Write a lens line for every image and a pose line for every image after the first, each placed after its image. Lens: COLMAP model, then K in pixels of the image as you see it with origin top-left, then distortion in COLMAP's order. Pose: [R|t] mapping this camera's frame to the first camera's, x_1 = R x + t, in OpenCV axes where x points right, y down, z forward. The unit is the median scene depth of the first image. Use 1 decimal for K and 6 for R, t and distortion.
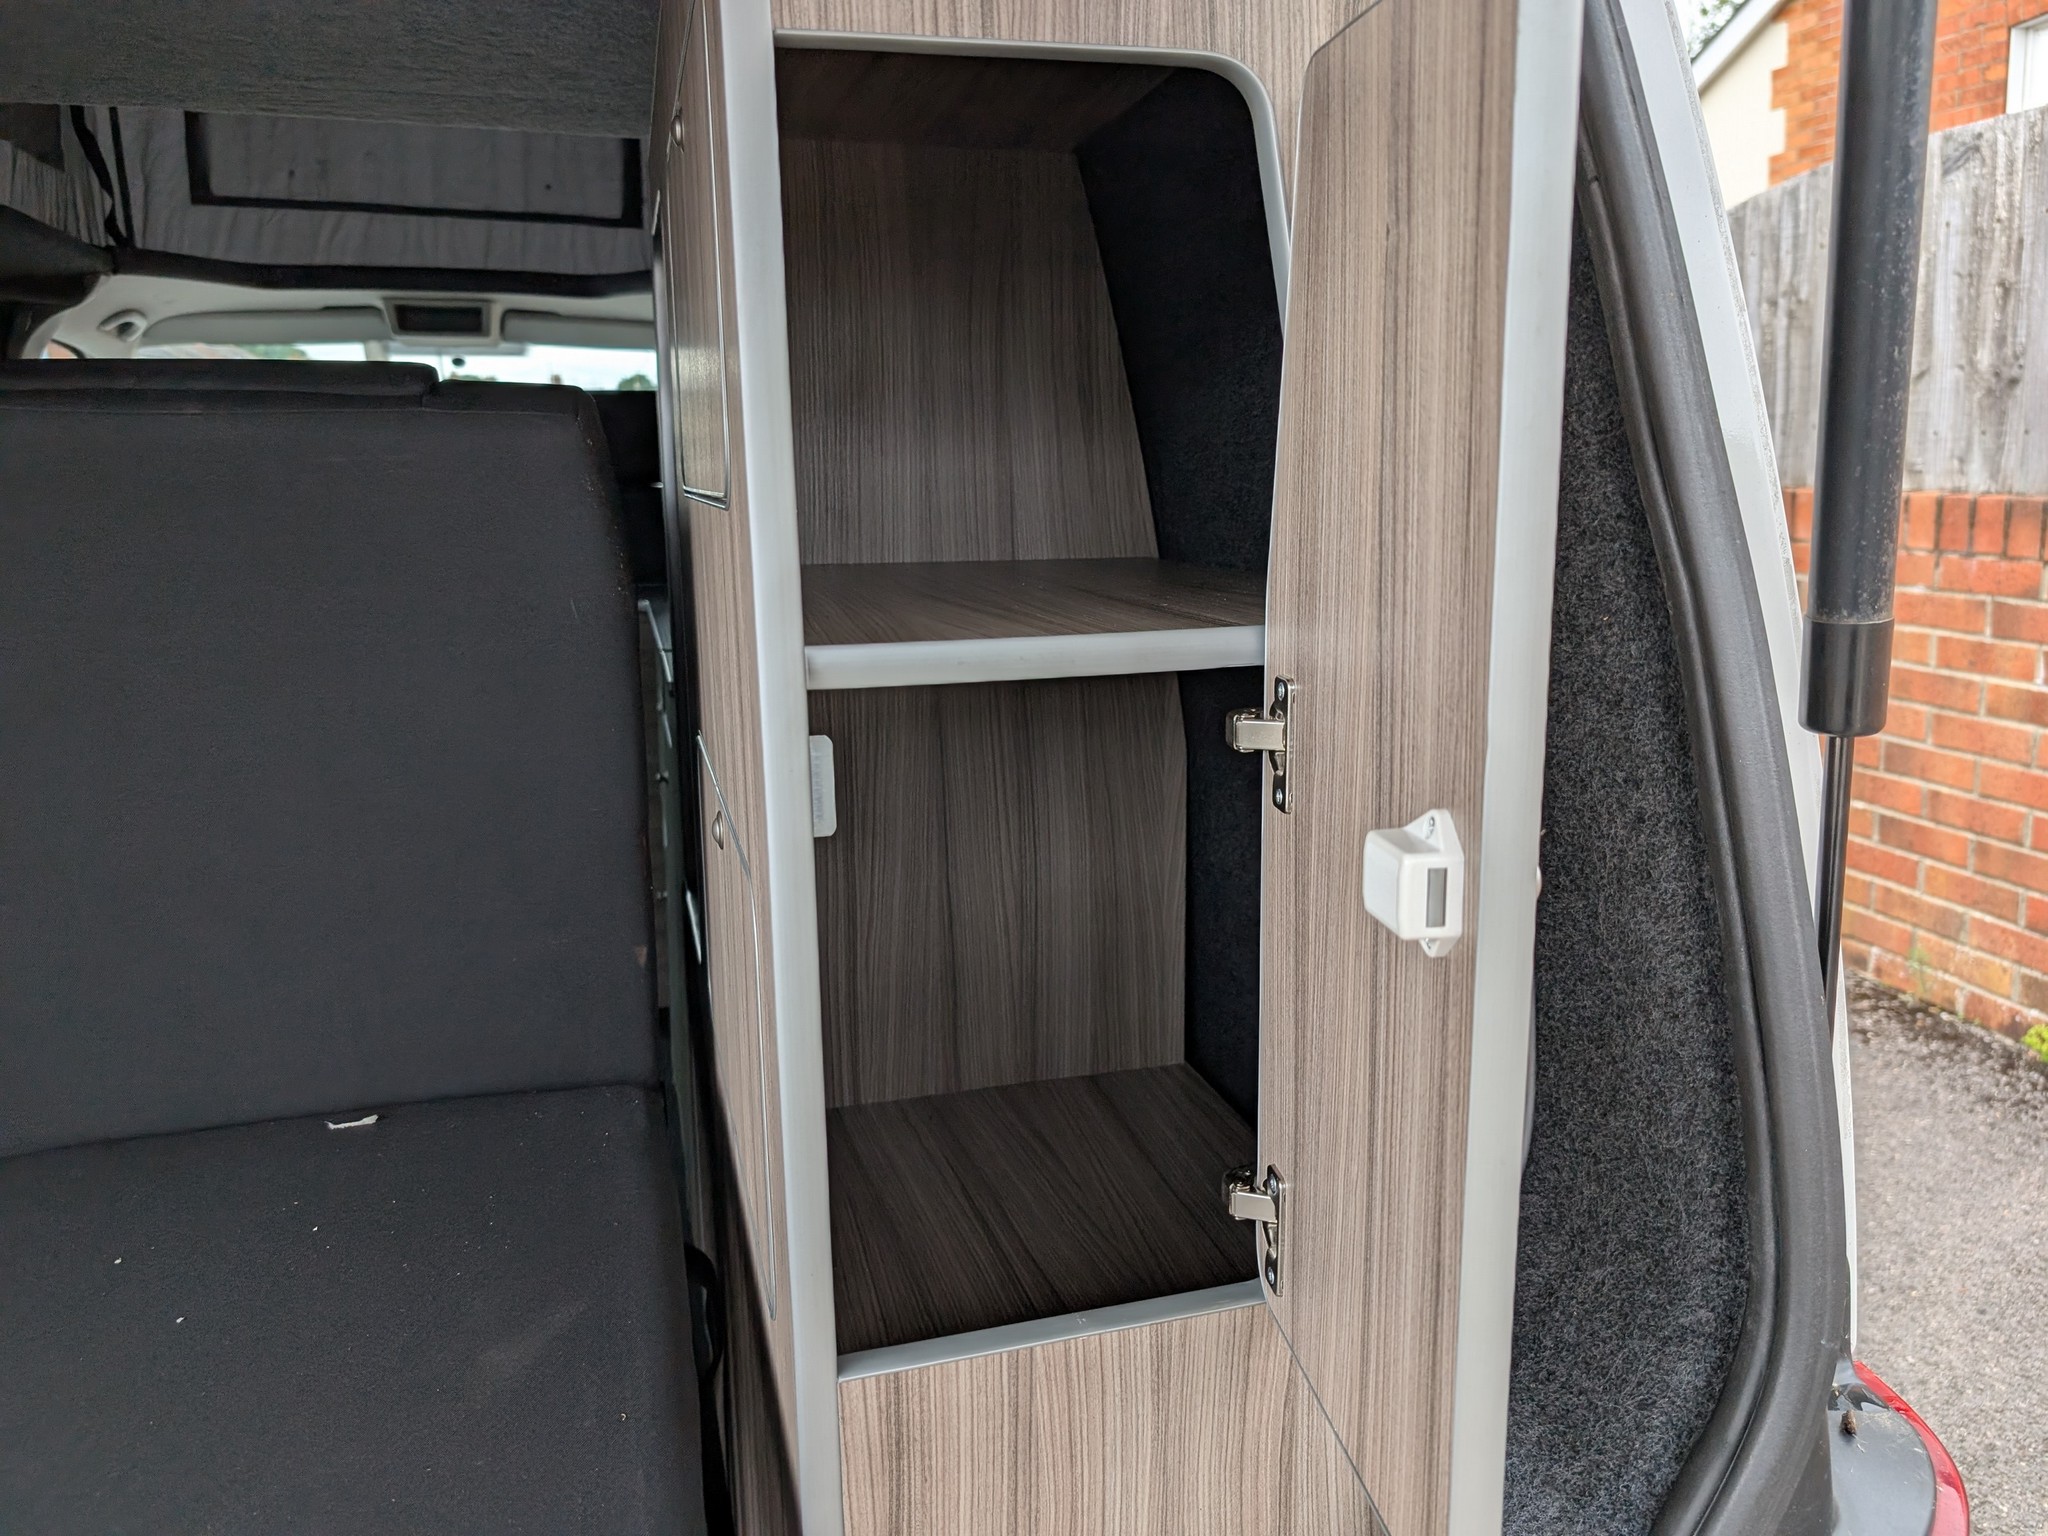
lens RADIAL K [[1479.5, 0, 1021.8], [0, 1479.5, 756.8], [0, 0, 1]] dist [0.024634, -0.025493]
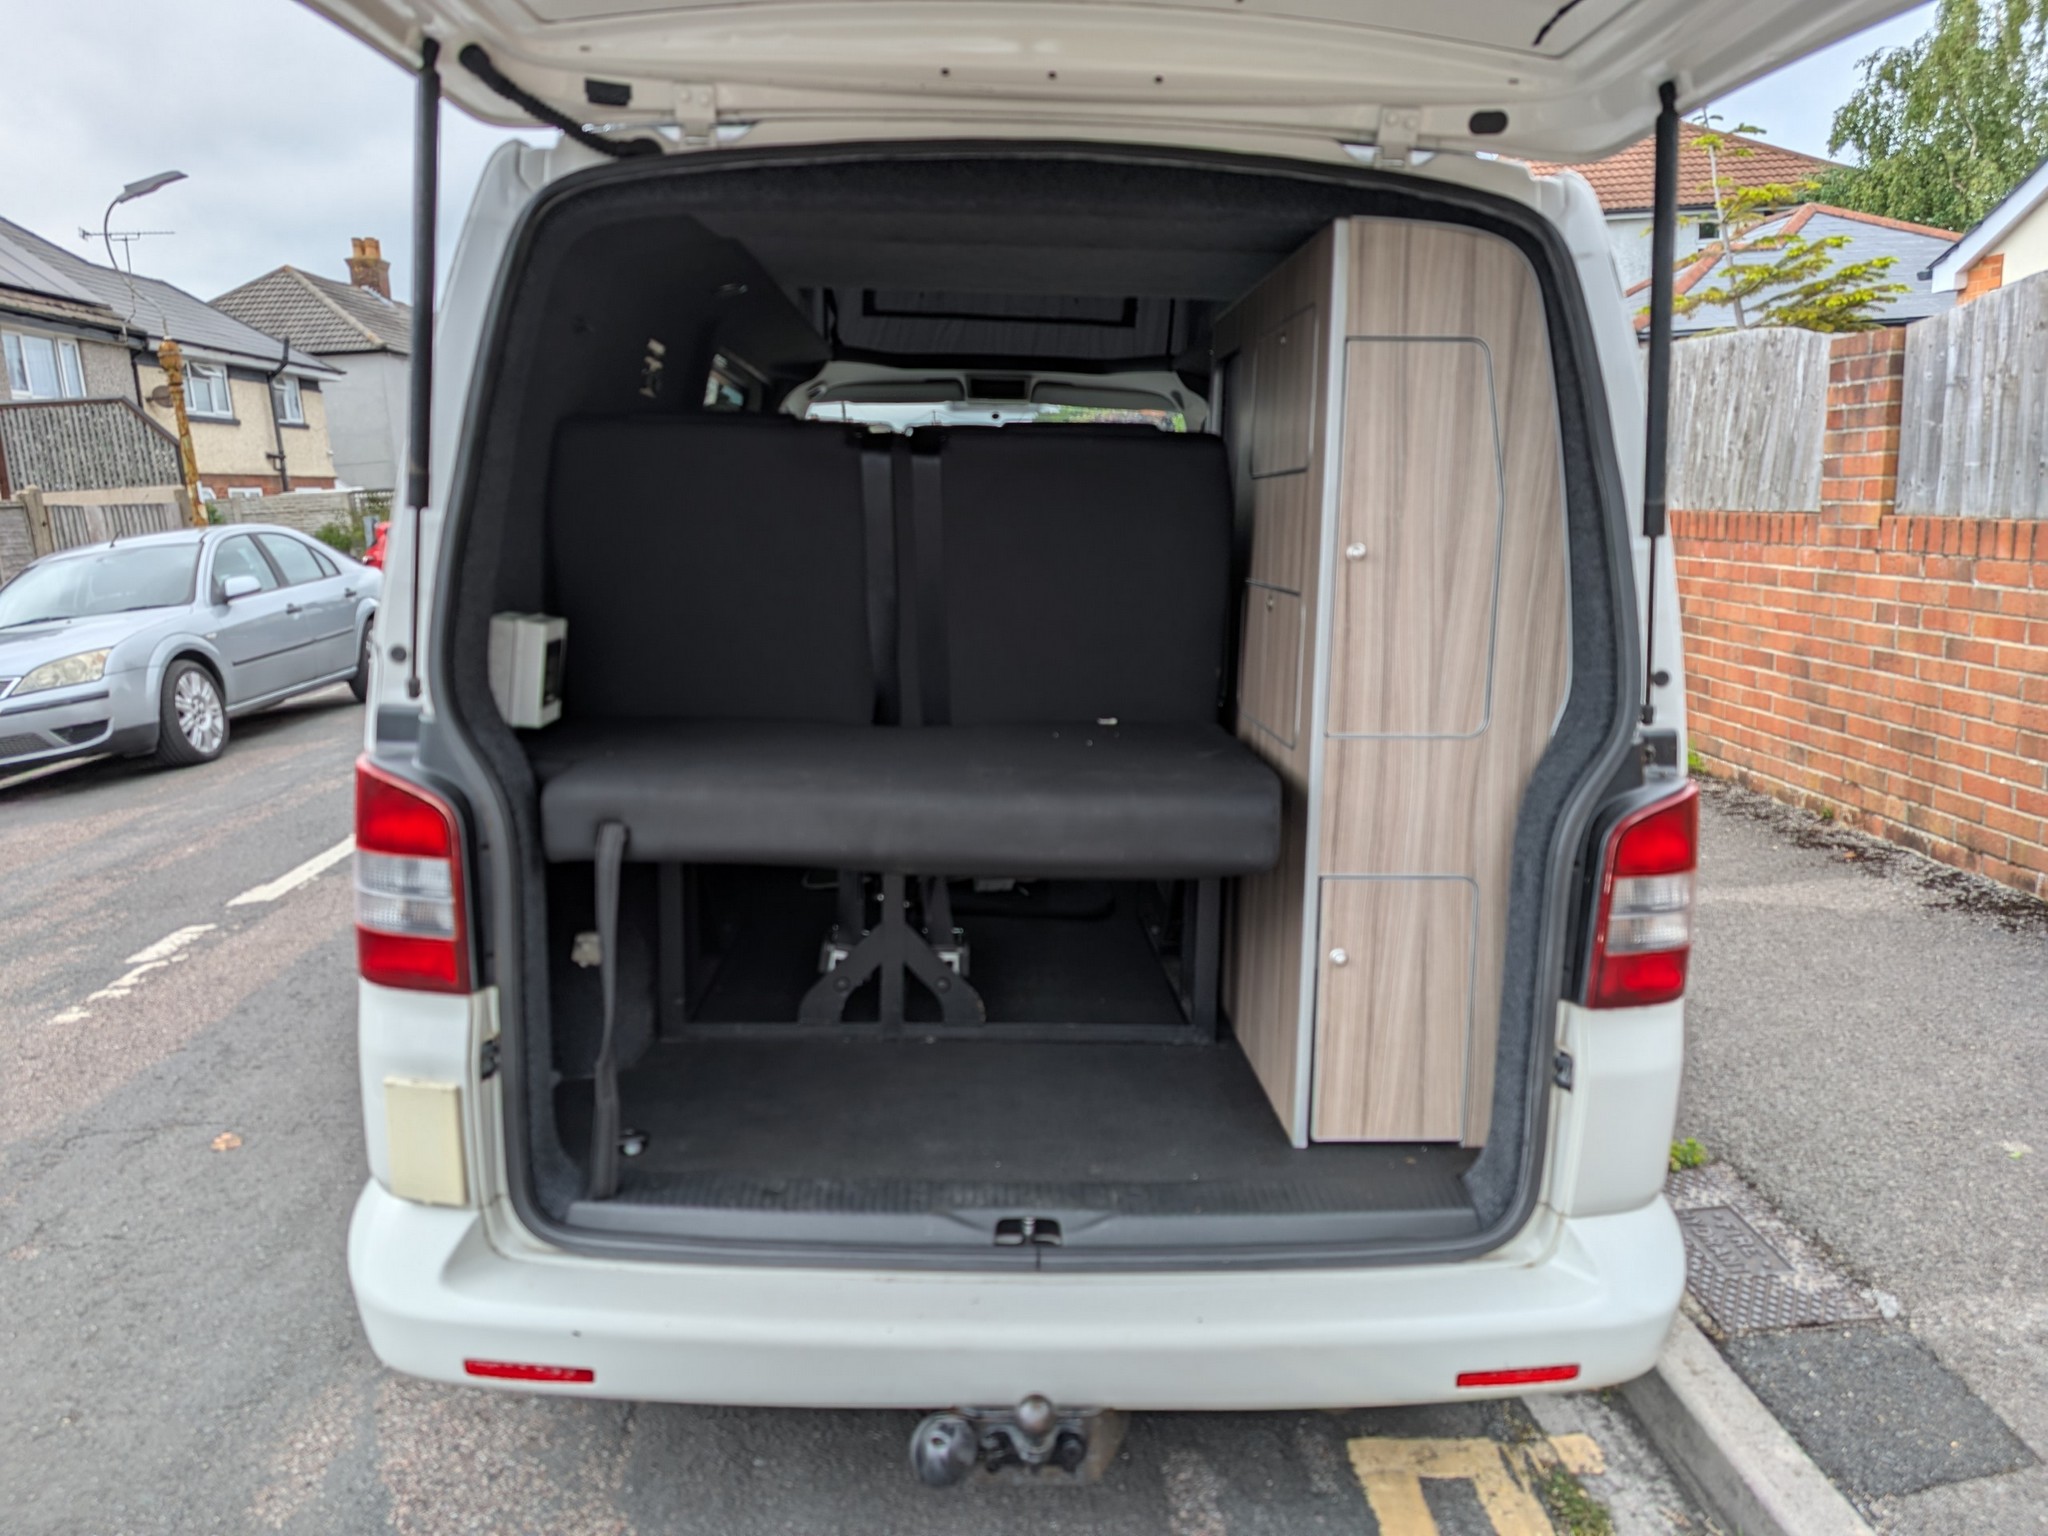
lens RADIAL K [[1454.5, 0, 1001.2], [0, 1454.5, 788.3], [0, 0, 1]] dist [0.046733, -0.036472]
pose [[0.970020, 0.069200, -0.232964, -0.012673], [-0.071184, 0.997463, -0.000111, 0.118454], [0.232365, 0.016691, 0.972485, -0.462637]]
